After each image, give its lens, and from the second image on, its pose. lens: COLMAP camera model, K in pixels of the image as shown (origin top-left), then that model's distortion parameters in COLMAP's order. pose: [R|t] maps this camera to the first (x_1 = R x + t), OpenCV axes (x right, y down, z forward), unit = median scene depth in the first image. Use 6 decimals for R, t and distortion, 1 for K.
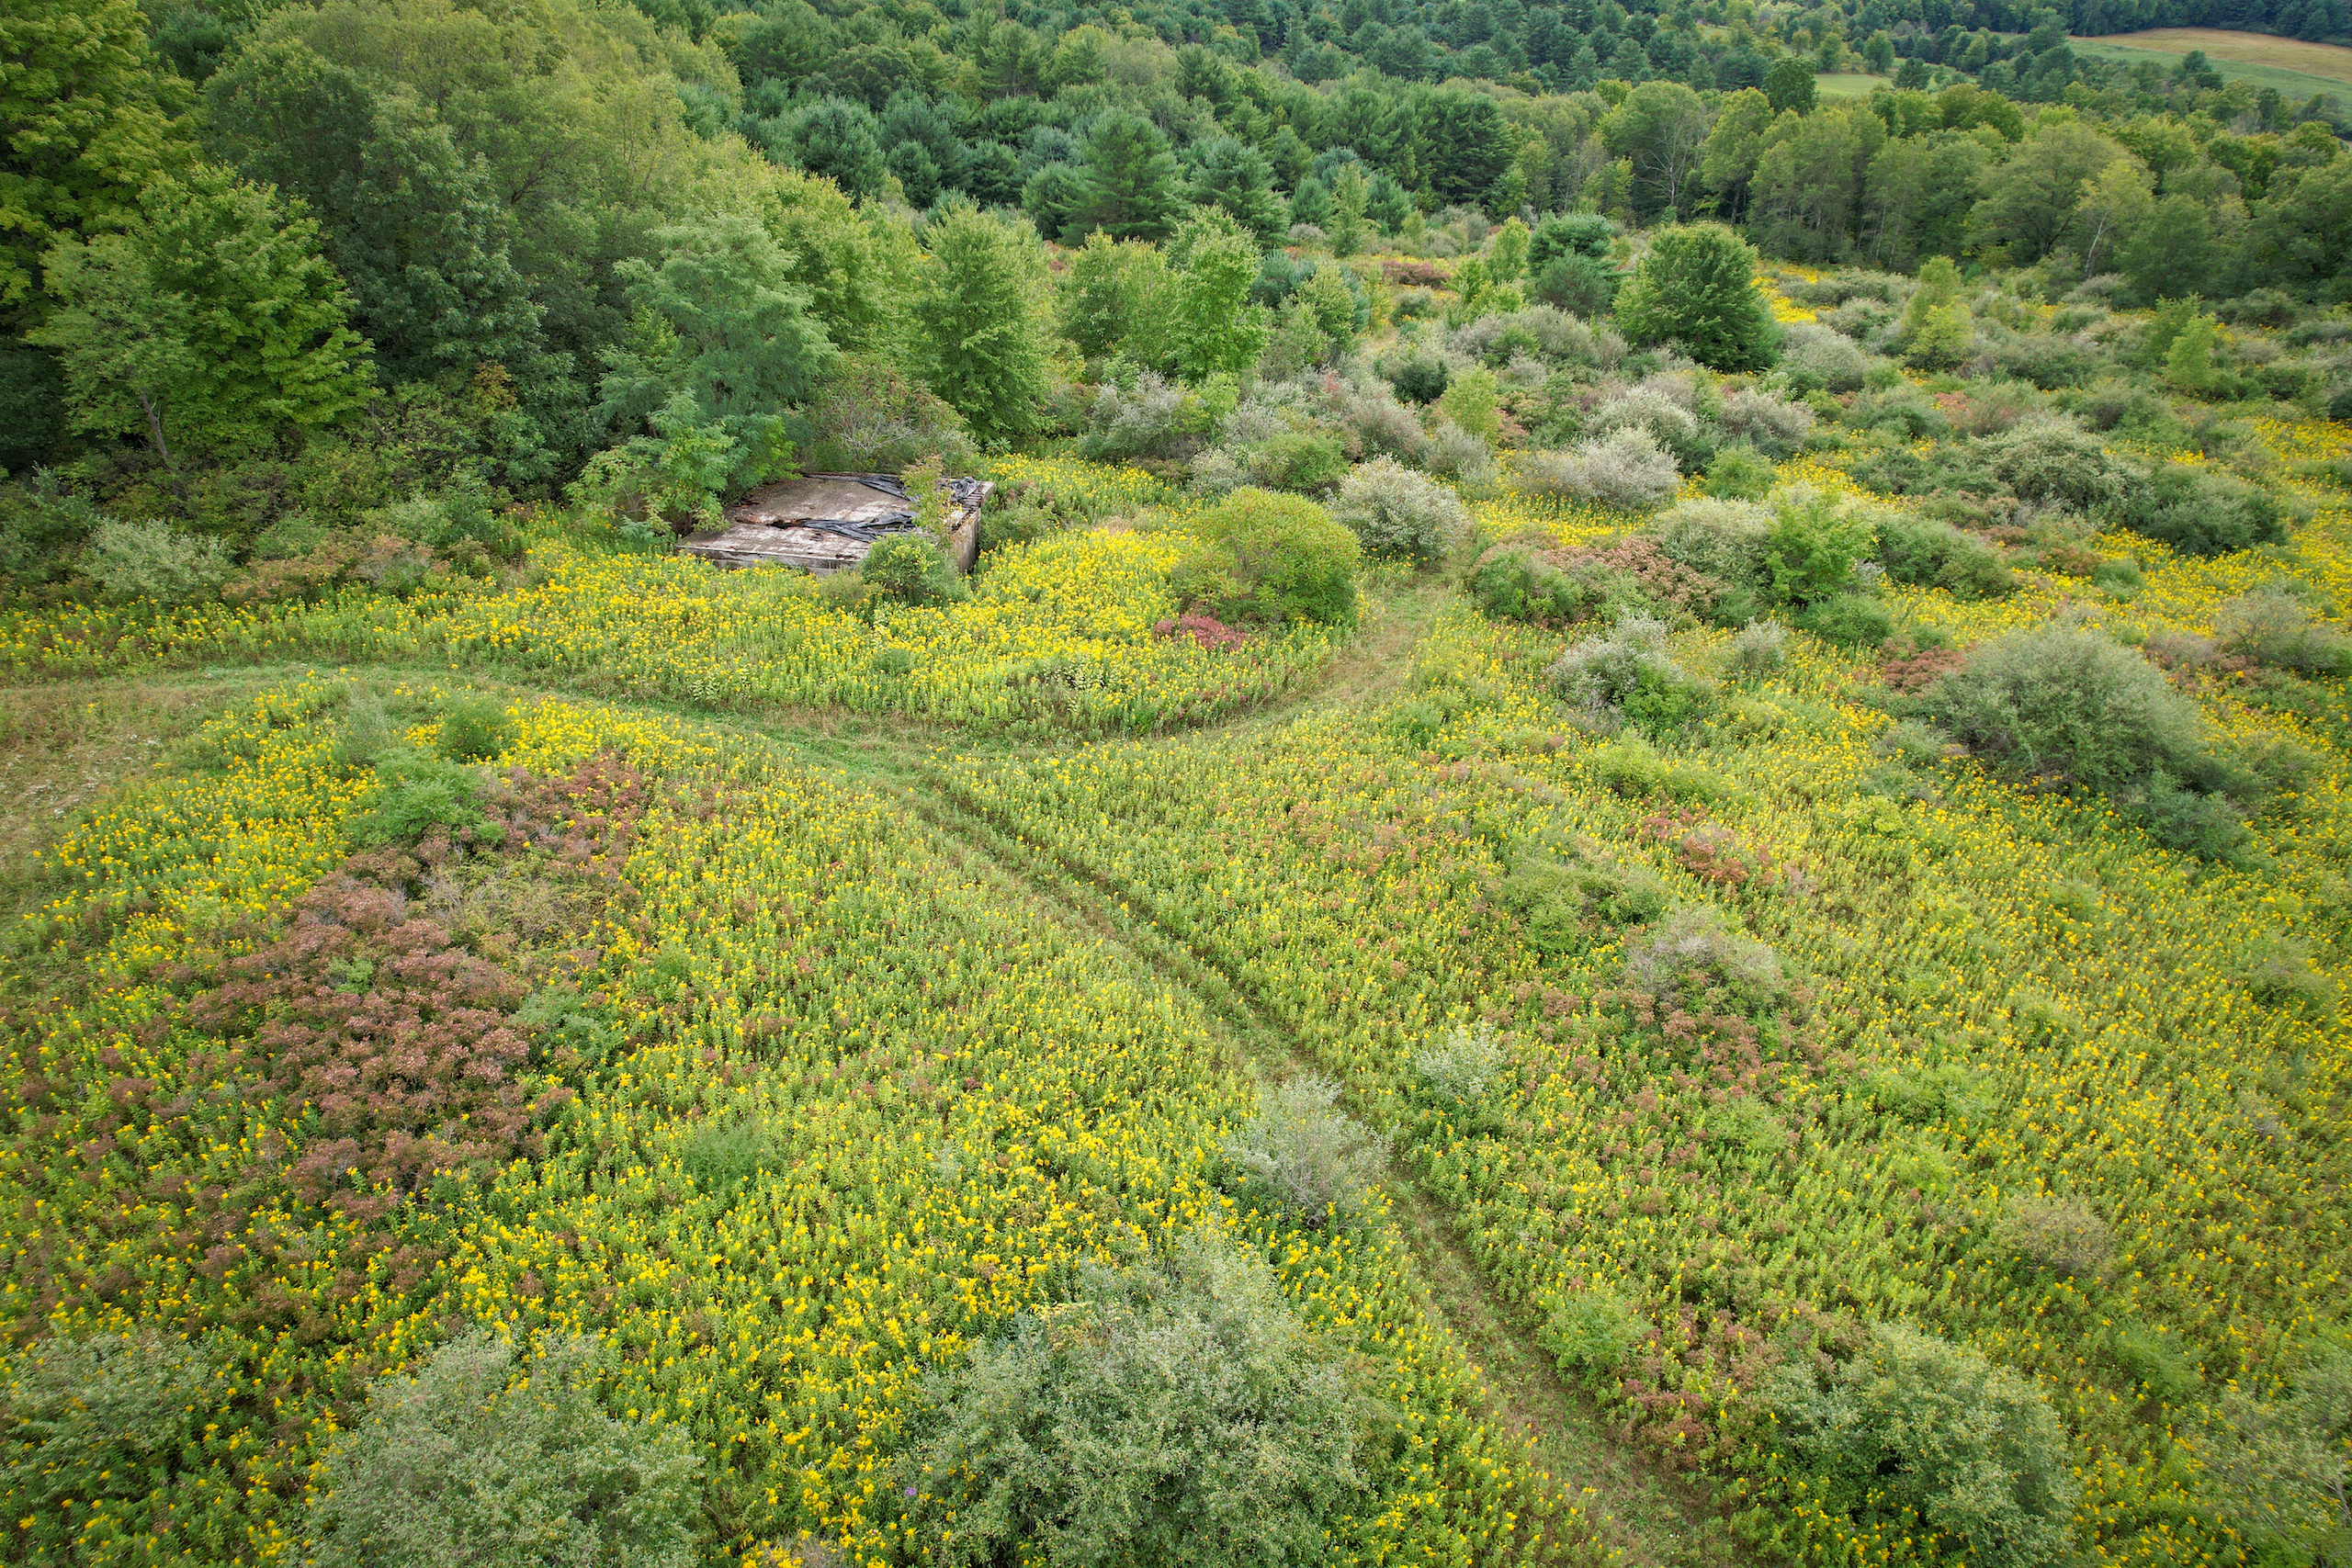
lens RADIAL K [[1527.0, 0, 1196.9], [0, 1527.0, 779.0], [0, 0, 1]] dist [-0.071927, 0.064920]
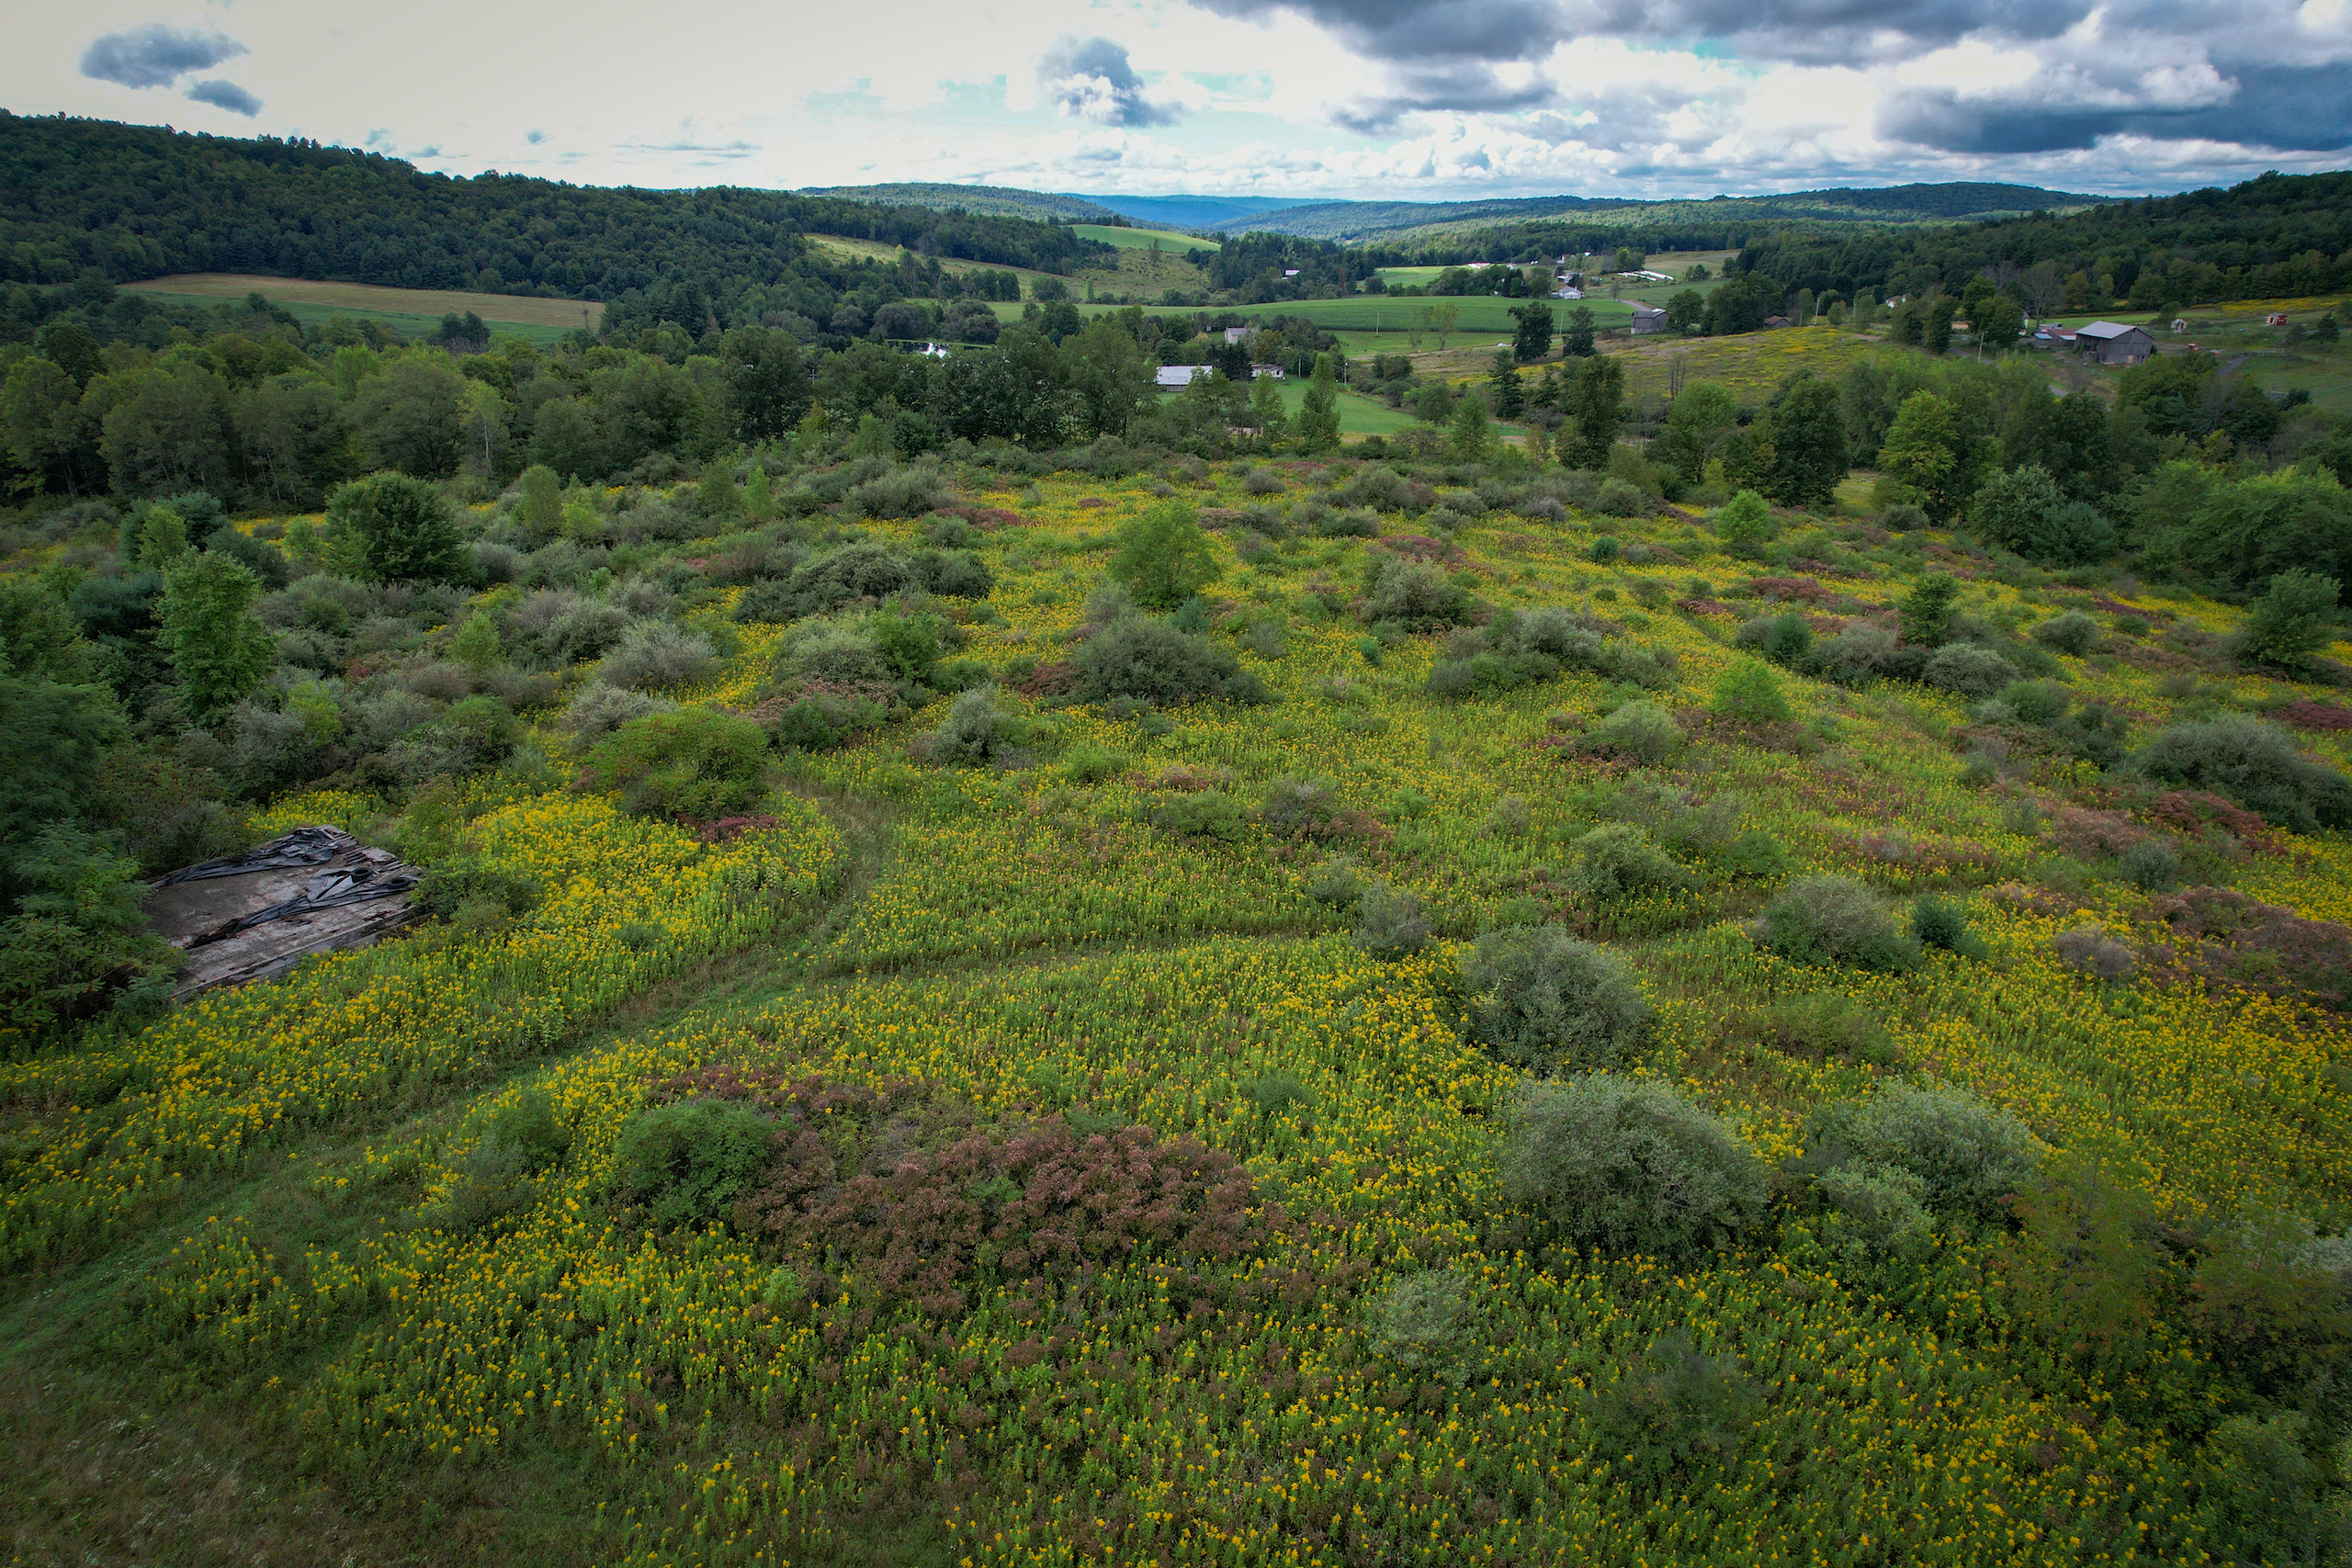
lens RADIAL K [[1527.0, 0, 1192.4], [0, 1527.0, 801.6], [0, 0, 1]] dist [-0.071927, 0.064920]
pose [[0.410644, -0.351951, 0.841132, -0.706348], [0.452607, 0.879503, 0.147042, -0.111520], [-0.791529, 0.320320, 0.520458, 0.135887]]
